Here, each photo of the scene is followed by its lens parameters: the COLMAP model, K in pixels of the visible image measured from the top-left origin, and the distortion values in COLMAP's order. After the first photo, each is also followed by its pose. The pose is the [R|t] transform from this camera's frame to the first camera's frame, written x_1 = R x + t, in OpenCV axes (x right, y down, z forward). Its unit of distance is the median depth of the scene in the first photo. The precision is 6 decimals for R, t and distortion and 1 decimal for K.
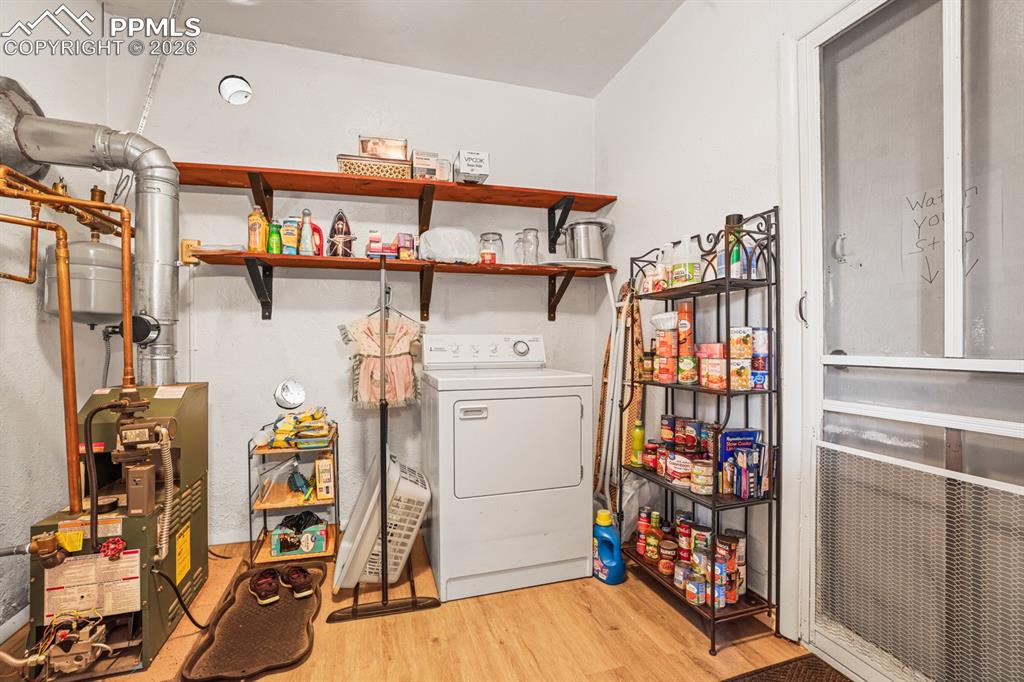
lens RADIAL K [[451.4, 0, 511.4], [0, 451.4, 335.7], [0, 0, 1]] dist [-0.045450, 0.015492]
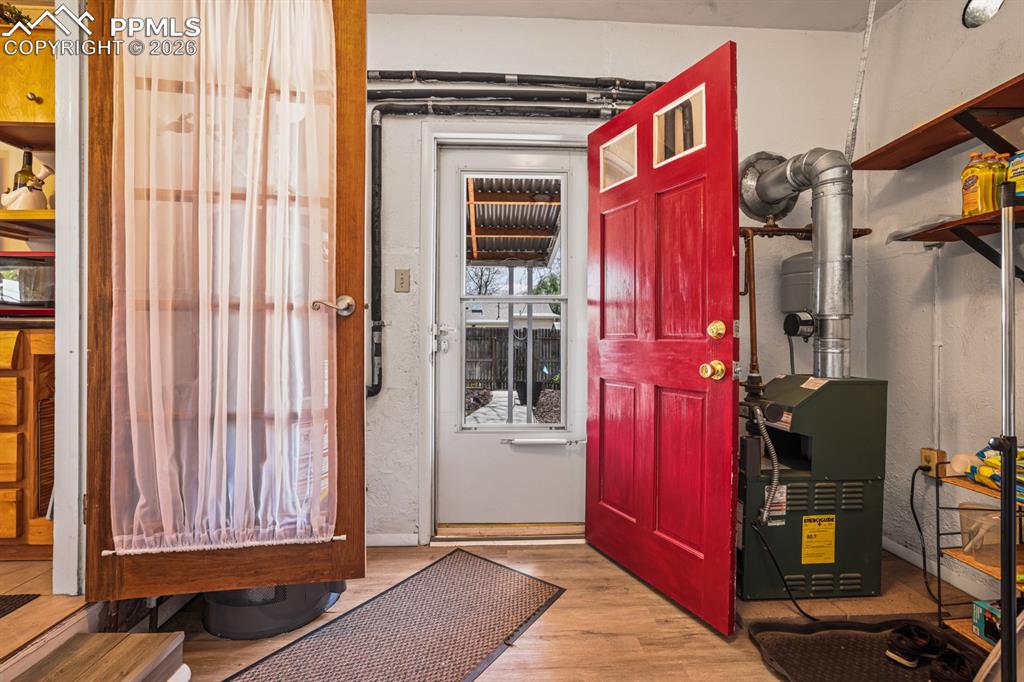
lens RADIAL K [[439.4, 0, 512.2], [0, 439.4, 335.9], [0, 0, 1]] dist [-0.045045, 0.012862]
pose [[-0.262247, -0.007935, -0.964968, 0.385280], [0.011505, 0.999869, -0.011348, 0.017021], [0.964932, -0.014078, -0.262122, 0.537195]]
